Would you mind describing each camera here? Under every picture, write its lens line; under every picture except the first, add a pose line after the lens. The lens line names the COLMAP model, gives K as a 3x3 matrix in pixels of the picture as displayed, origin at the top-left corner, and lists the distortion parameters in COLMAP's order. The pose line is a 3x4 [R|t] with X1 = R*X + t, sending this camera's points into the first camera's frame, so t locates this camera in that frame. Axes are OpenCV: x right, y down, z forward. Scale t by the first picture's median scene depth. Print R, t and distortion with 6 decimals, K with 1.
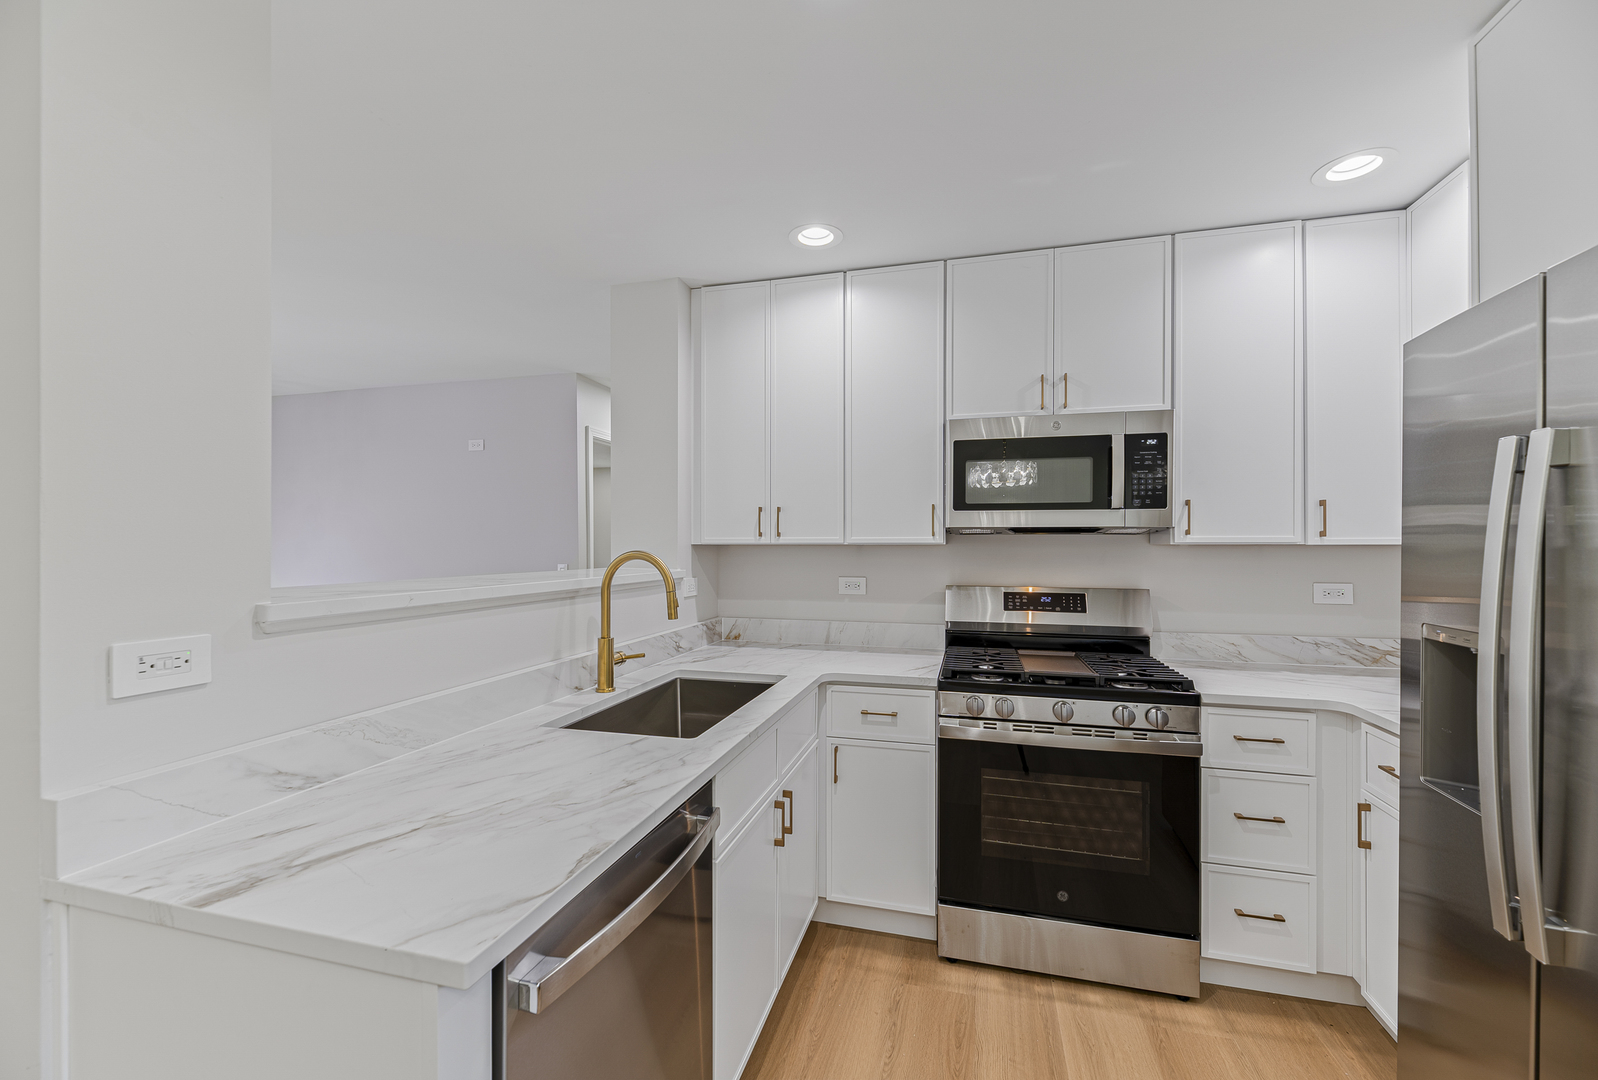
lens RADIAL K [[649.2, 0, 798.9], [0, 649.2, 545.7], [0, 0, 1]] dist [0.008517, -0.000241]
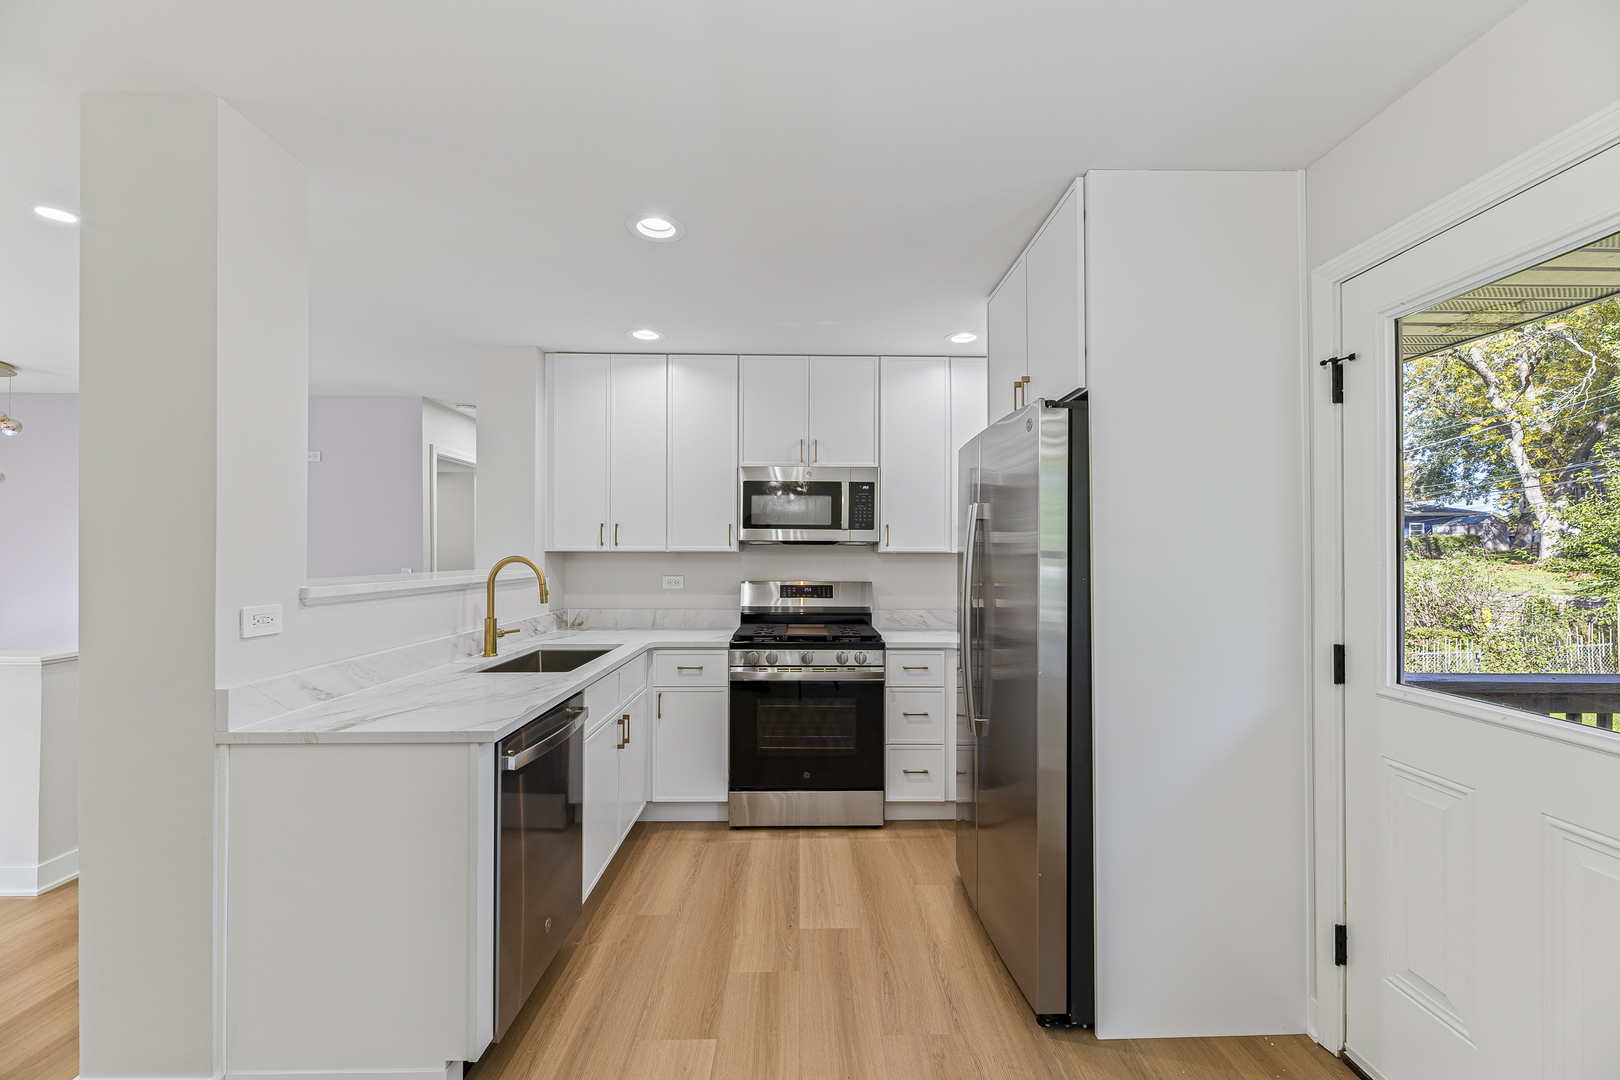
lens RADIAL K [[658.2, 0, 819.6], [0, 658.2, 550.1], [0, 0, 1]] dist [0.008517, -0.000241]
pose [[0.958302, 0.003295, 0.285739, -0.022169], [-0.002762, 0.999994, -0.002267, -0.003618], [-0.285745, 0.001383, 0.958305, -0.518969]]
